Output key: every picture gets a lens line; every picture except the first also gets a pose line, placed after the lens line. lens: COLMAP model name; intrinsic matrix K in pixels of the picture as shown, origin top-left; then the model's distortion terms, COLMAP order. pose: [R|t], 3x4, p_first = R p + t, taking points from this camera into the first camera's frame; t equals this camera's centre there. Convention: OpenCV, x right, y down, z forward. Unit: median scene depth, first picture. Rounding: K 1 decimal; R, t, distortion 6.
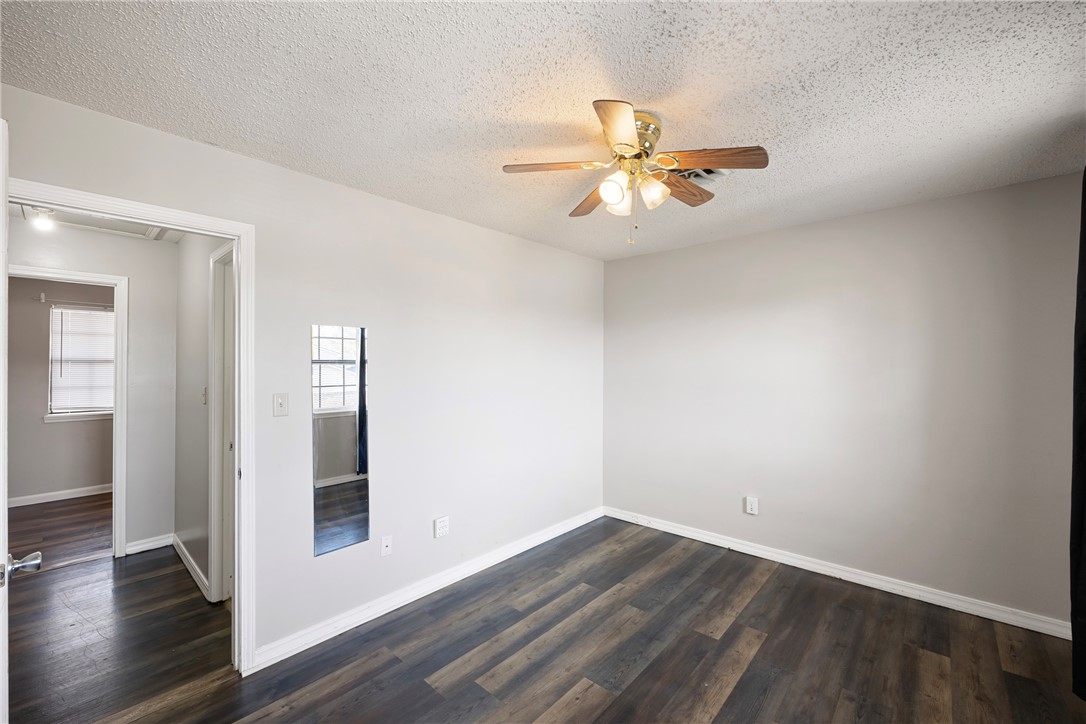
lens RADIAL K [[441.4, 0, 542.3], [0, 441.4, 364.8], [0, 0, 1]] dist [0.002164, 0.000300]
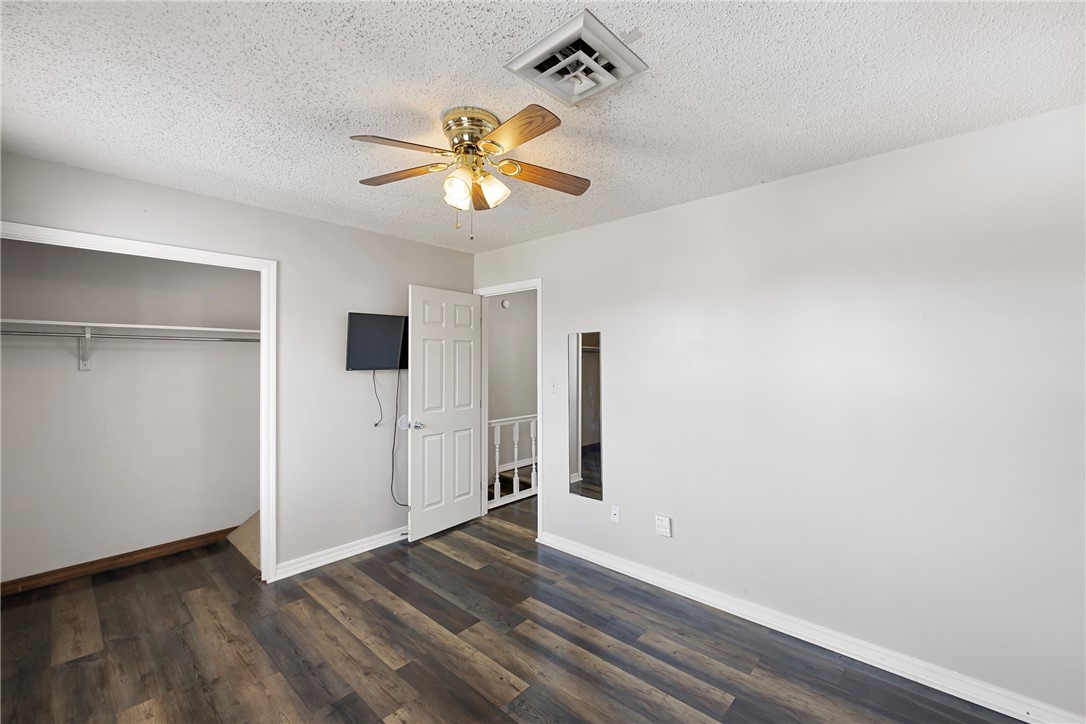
lens RADIAL K [[441.4, 0, 540.7], [0, 441.4, 359.4], [0, 0, 1]] dist [0.002164, 0.000300]
pose [[0.003336, -0.001058, -0.999994, 0.903956], [0.001953, 0.999998, -0.001052, -0.003535], [0.999993, -0.001950, 0.003338, 0.870088]]
